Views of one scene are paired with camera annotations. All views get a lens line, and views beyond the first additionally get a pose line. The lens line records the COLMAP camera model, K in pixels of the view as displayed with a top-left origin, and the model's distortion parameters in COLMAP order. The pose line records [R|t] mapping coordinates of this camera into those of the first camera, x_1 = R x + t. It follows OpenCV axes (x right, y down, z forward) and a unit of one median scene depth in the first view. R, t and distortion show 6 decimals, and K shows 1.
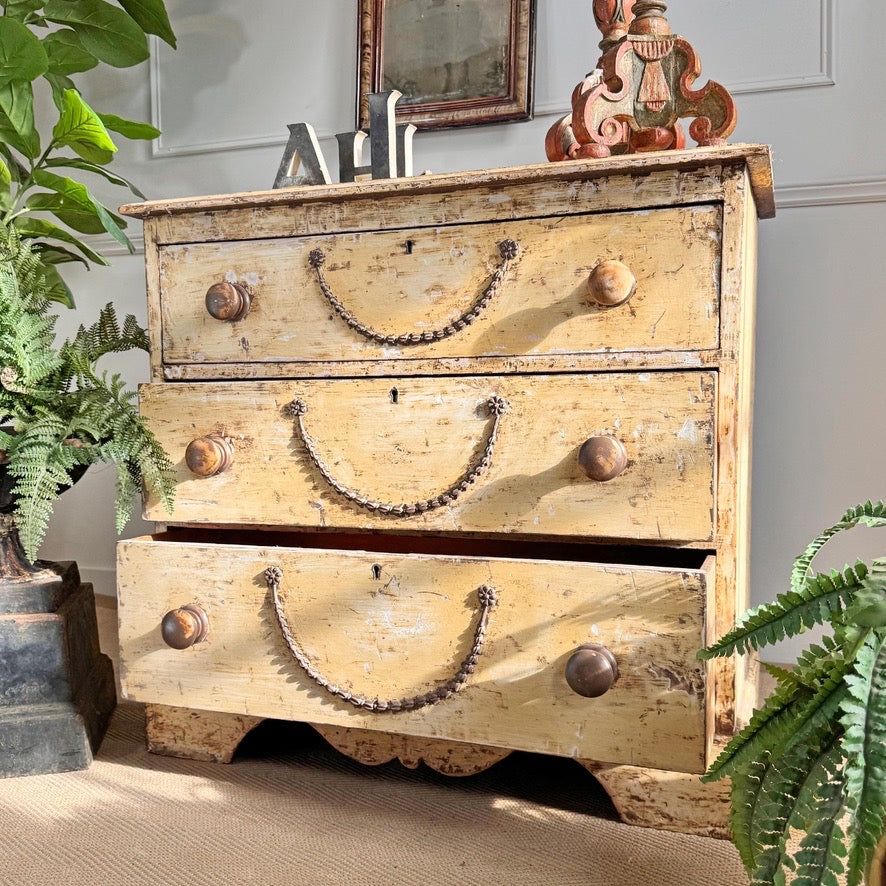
lens RADIAL K [[962.3, 0, 443.0], [0, 962.3, 443.0], [0, 0, 1]] dist [0.195456, -0.486313]
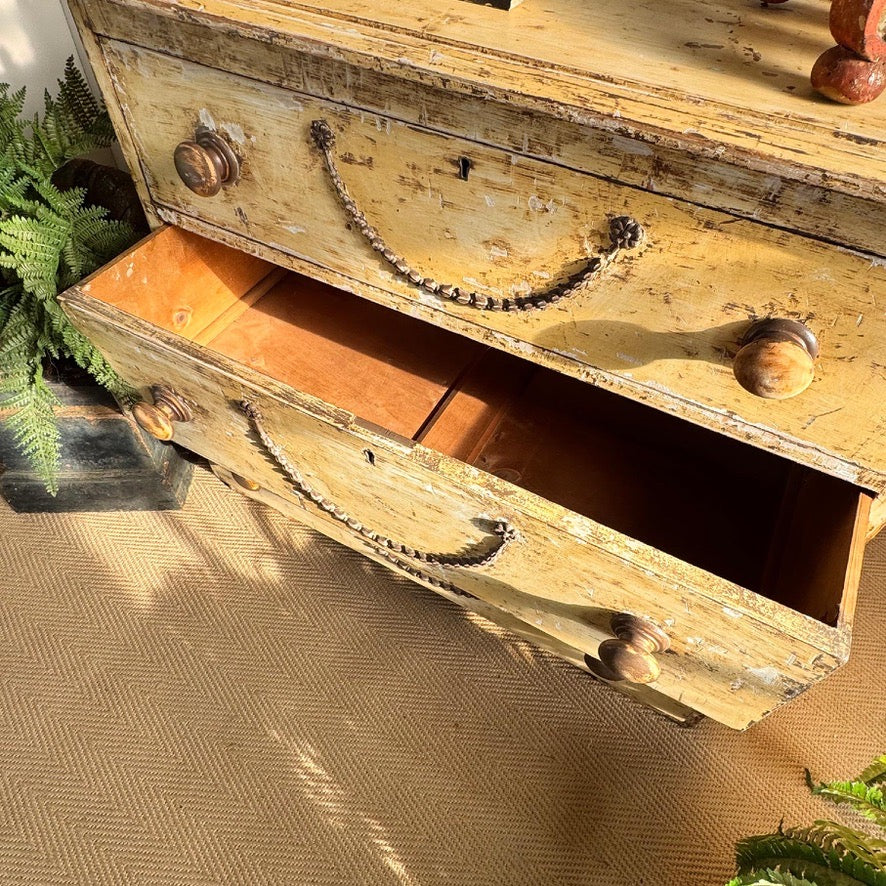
lens RADIAL K [[651.5, 0, 443.0], [0, 651.5, 443.0], [0, 0, 1]] dist [-0.002684, 0.000588]
pose [[0.988390, 0.140360, -0.058168, -0.000493], [-0.054352, 0.684148, 0.727316, -0.381597], [0.141881, -0.715710, 0.683834, 0.605757]]
